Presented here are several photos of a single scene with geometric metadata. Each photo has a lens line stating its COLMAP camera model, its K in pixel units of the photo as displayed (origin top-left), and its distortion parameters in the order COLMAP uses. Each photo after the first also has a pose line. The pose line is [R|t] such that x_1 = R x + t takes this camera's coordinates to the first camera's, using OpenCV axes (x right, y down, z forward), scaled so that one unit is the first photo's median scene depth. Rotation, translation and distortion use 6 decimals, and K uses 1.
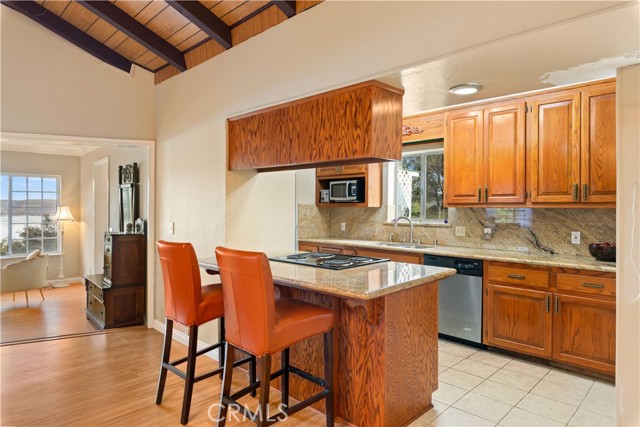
lens RADIAL K [[388.0, 0, 325.6], [0, 388.0, 210.5], [0, 0, 1]] dist [0.004245, -0.000027]
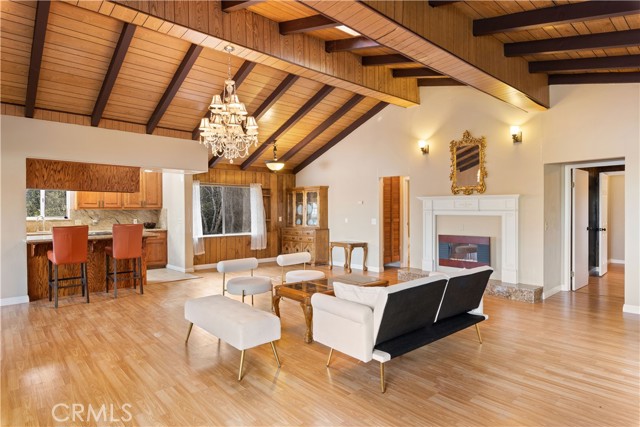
lens RADIAL K [[364.0, 0, 321.7], [0, 364.0, 214.0], [0, 0, 1]] dist [0.004493, -0.003586]
pose [[0.067866, -0.015470, 0.997574, -1.361208], [0.011994, 0.999820, 0.014689, 0.001516], [-0.997622, 0.010968, 0.068039, -0.306165]]
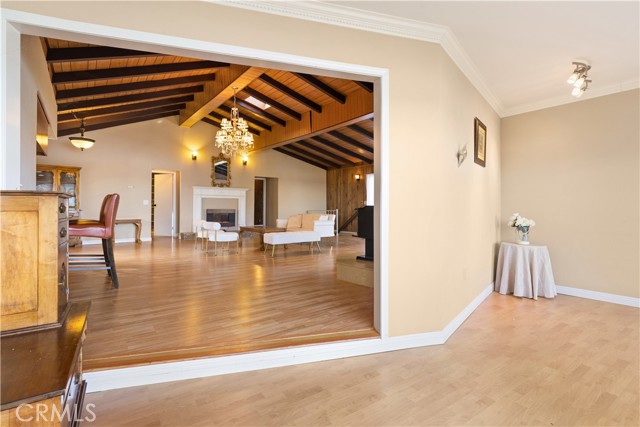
lens RADIAL K [[306.9, 0, 325.6], [0, 306.9, 201.9], [0, 0, 1]] dist [0.005150, 0.000307]
pose [[-0.992199, -0.002067, 0.124650, -0.920266], [-0.003350, 0.999944, -0.010080, 0.080682], [-0.124622, -0.010419, -0.992150, 1.353156]]
